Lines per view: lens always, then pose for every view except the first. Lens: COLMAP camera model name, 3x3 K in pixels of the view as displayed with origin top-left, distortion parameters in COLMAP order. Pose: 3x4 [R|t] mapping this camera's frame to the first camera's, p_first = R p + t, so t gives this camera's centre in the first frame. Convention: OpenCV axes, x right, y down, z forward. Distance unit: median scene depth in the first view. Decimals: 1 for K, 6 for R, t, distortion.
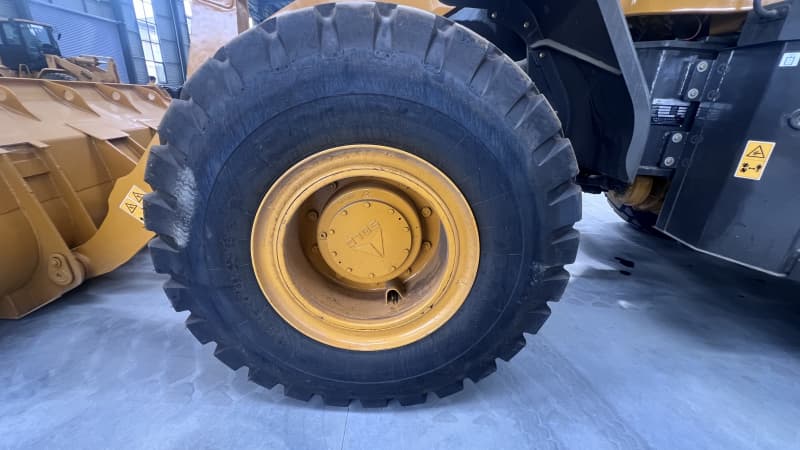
lens RADIAL K [[330.0, 0, 400.0], [0, 330.0, 225.0], [0, 0, 1]] dist [-0.003058, -0.000315]
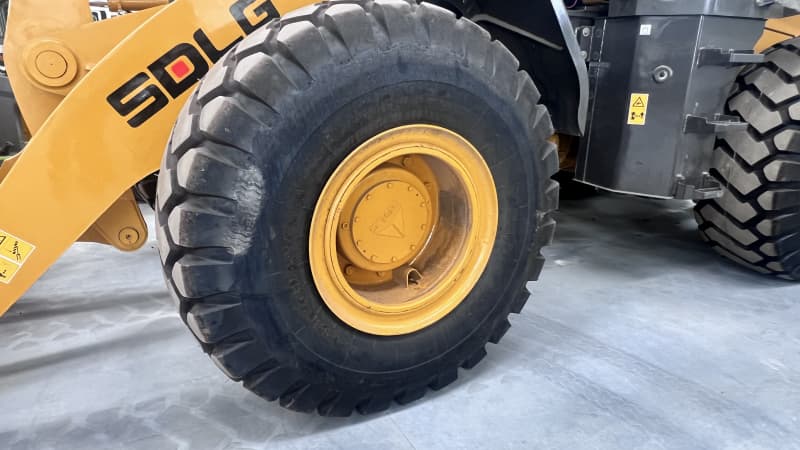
lens RADIAL K [[523.6, 0, 400.0], [0, 523.6, 225.0], [0, 0, 1]] dist [-0.003470, -0.001021]
pose [[0.885084, -0.177874, 0.430101, -0.867157], [0.195422, 0.980713, 0.003437, 0.064454], [-0.422417, 0.081009, 0.902774, -0.487467]]
